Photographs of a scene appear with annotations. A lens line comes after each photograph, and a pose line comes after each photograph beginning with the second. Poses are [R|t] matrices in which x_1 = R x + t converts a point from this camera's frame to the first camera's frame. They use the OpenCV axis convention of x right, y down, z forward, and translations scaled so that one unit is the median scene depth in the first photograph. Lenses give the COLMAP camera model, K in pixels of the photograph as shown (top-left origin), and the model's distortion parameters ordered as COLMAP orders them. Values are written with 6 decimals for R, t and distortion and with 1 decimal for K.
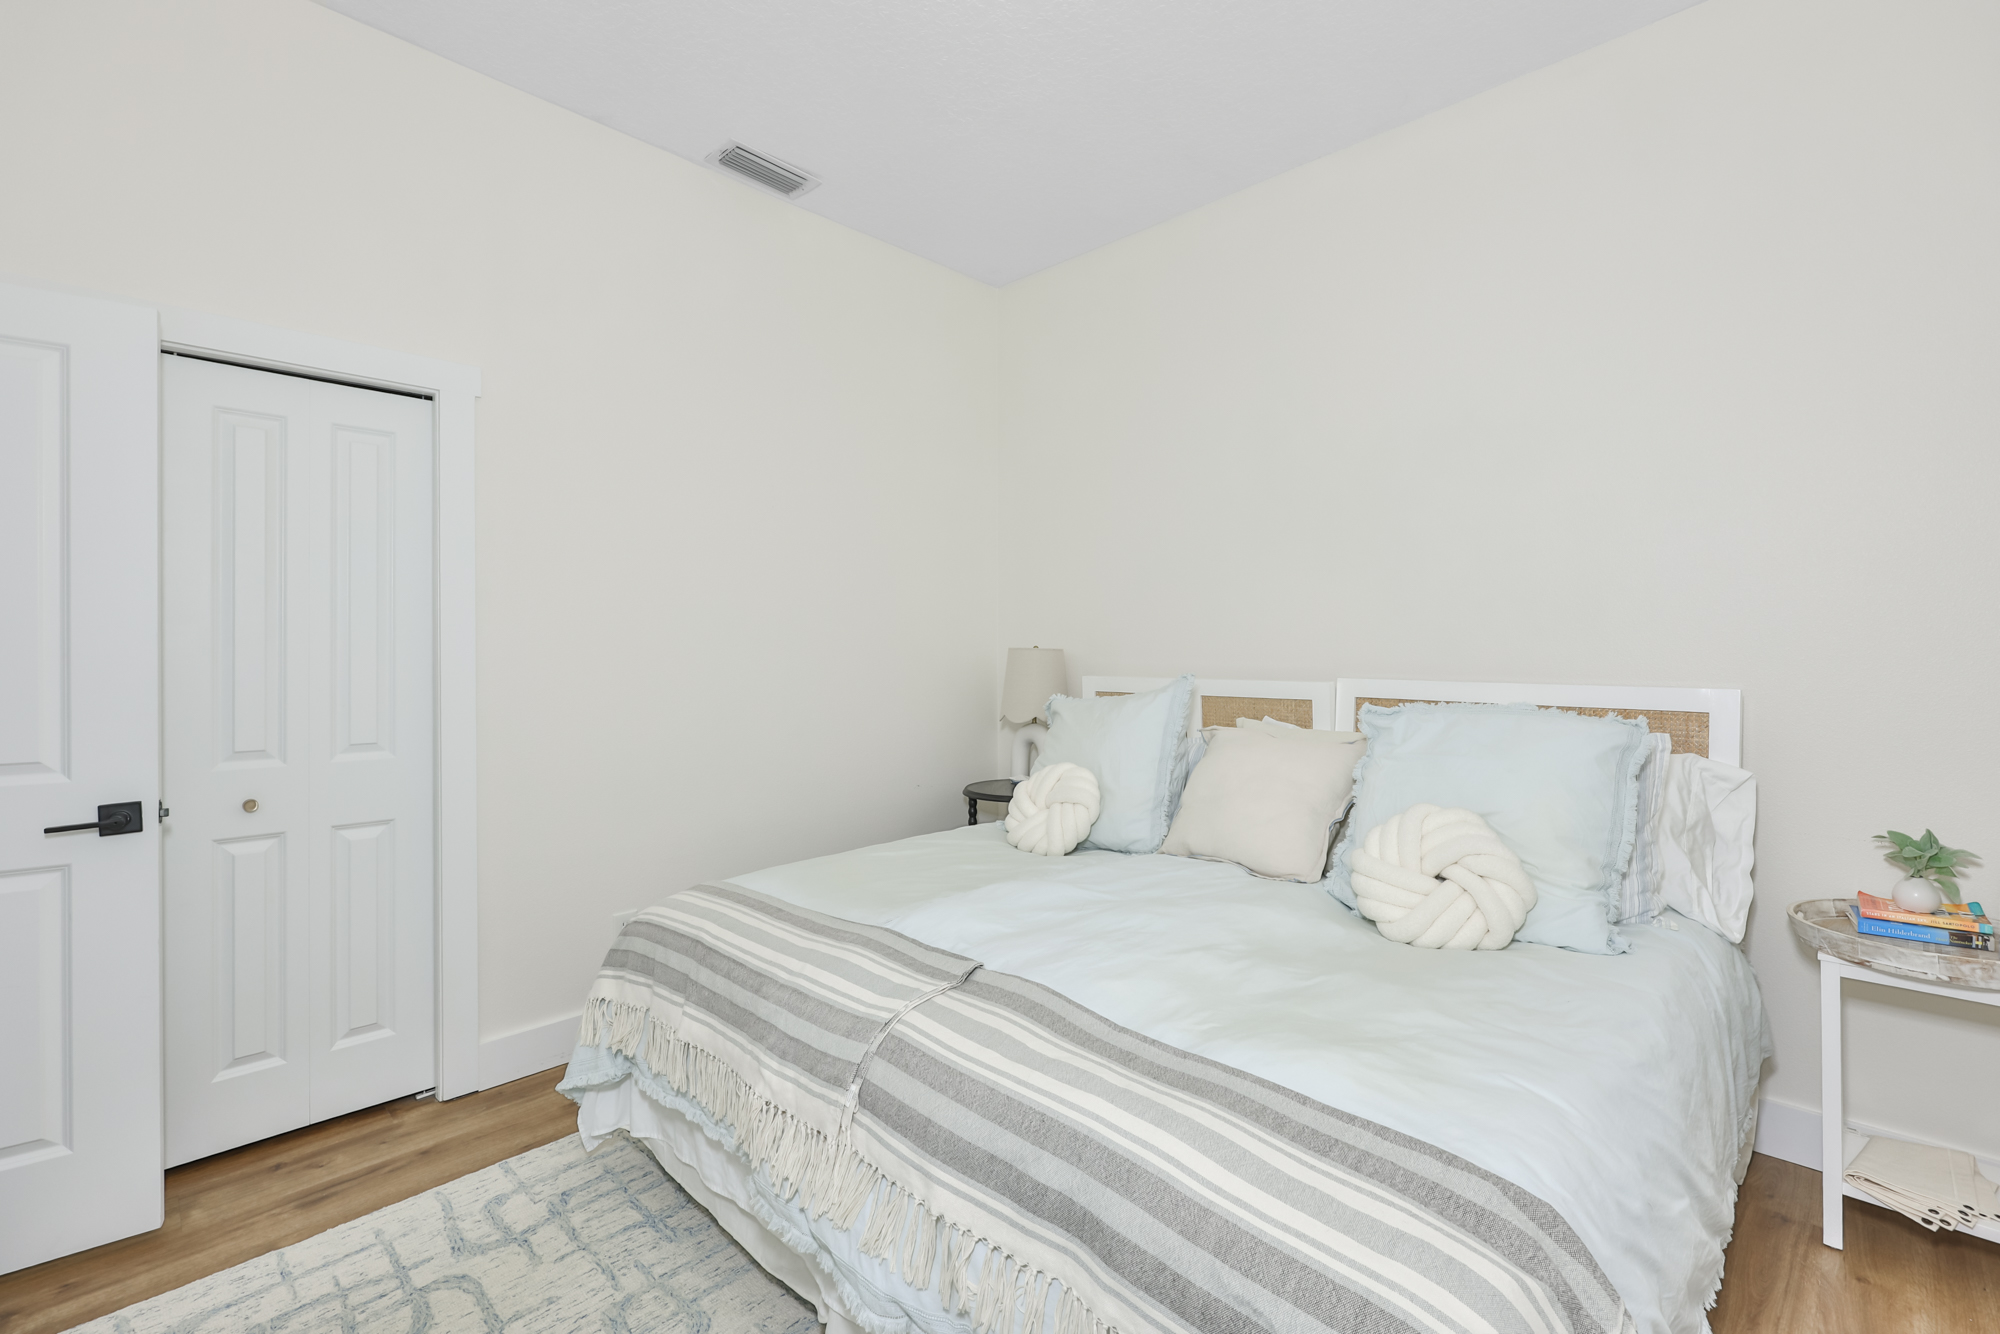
lens RADIAL K [[859.1, 0, 1016.2], [0, 859.1, 655.6], [0, 0, 1]] dist [-0.001775, -0.000300]
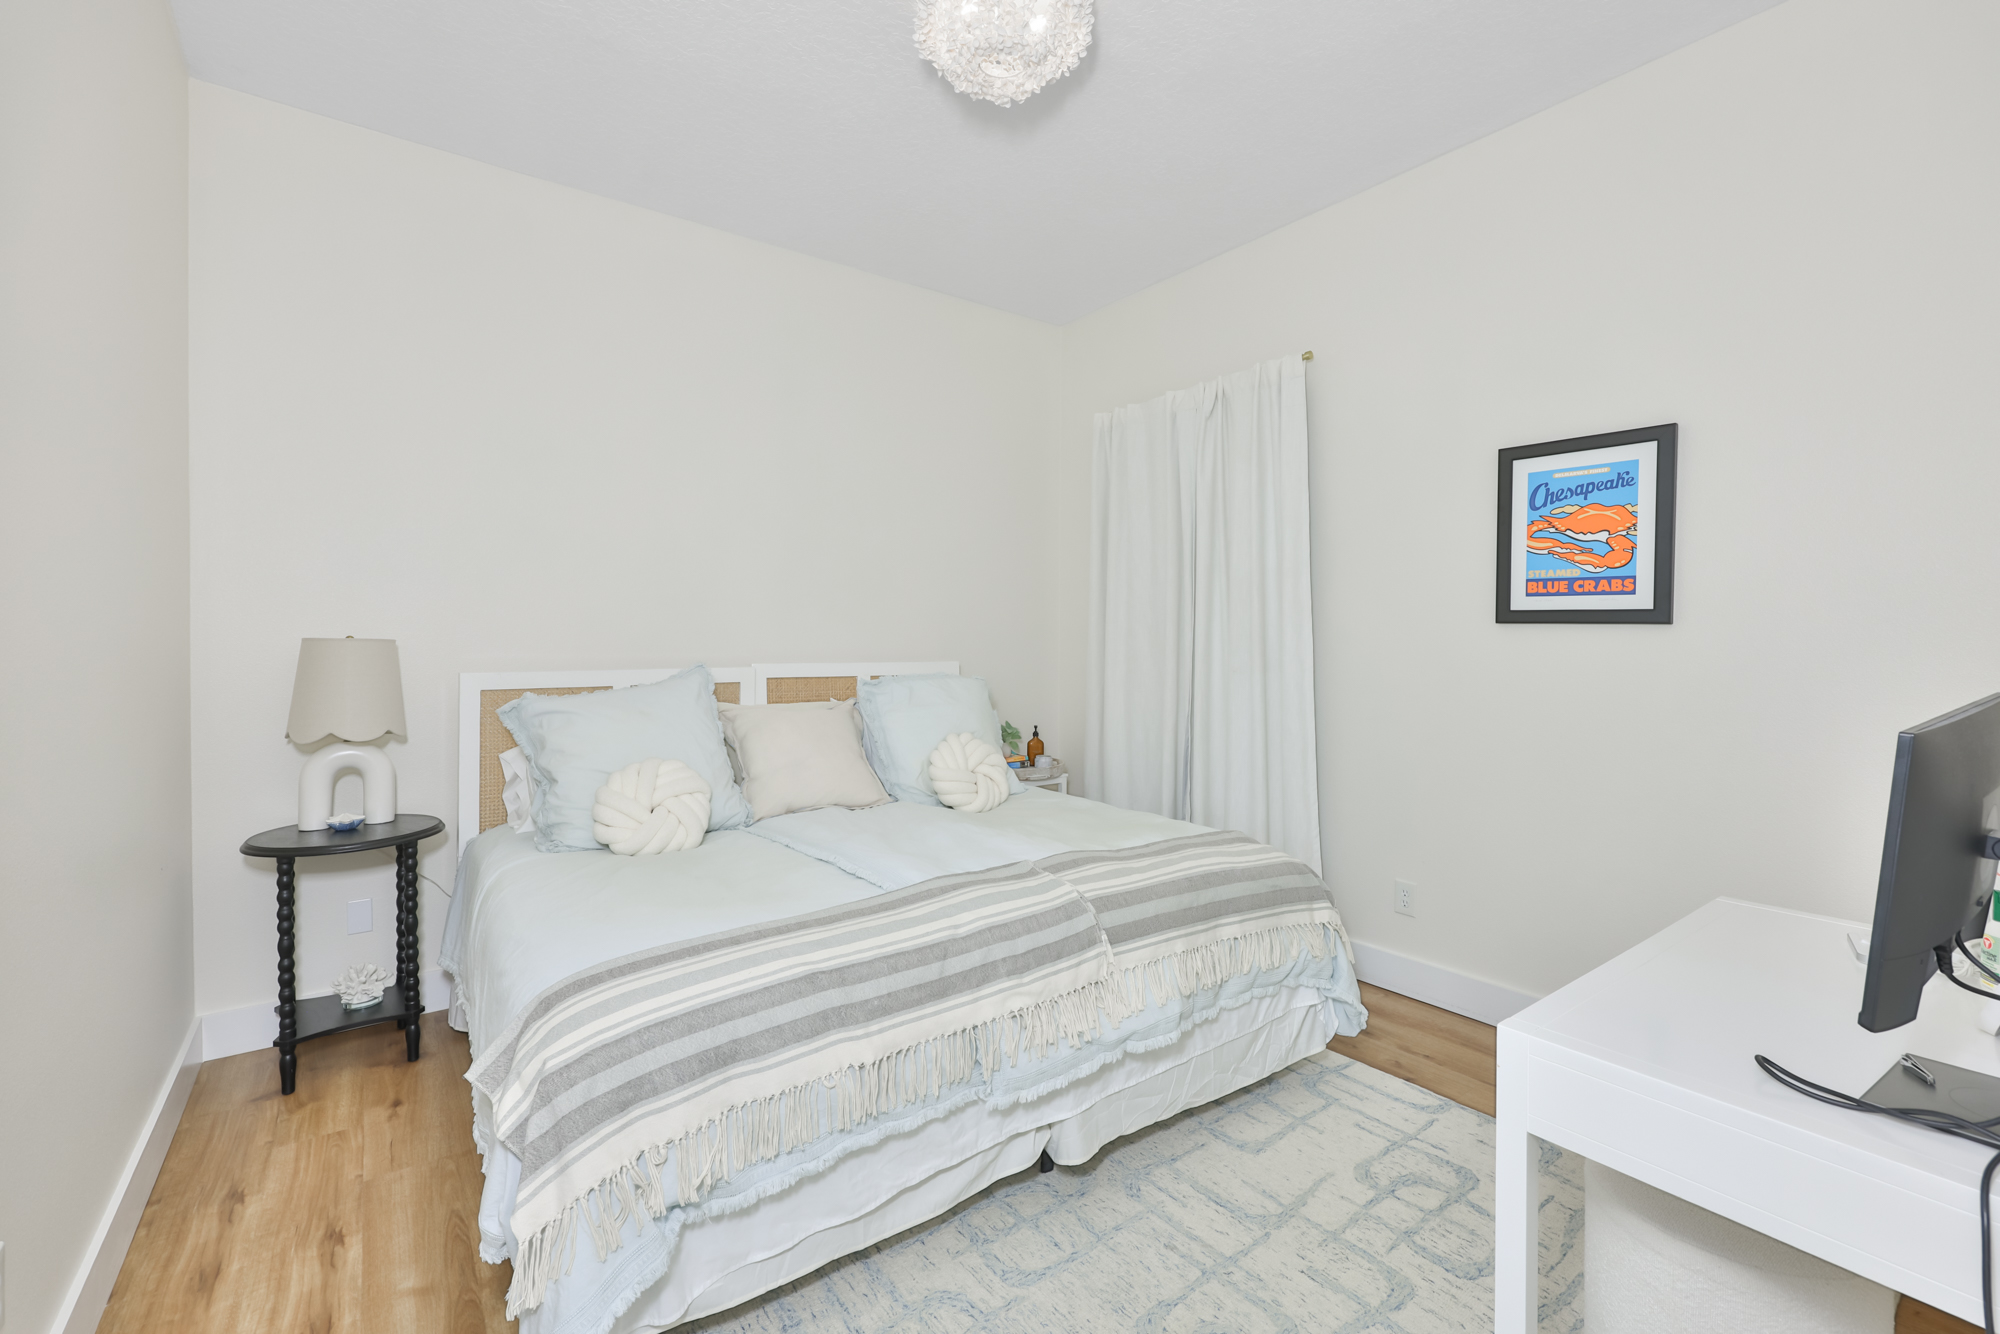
lens RADIAL K [[859.1, 0, 998.6], [0, 859.1, 651.4], [0, 0, 1]] dist [-0.001775, -0.000300]
pose [[0.174556, -0.016096, 0.984516, -1.514872], [0.008210, 0.999855, 0.014891, -0.009102], [-0.984613, 0.005484, 0.174663, 0.836218]]
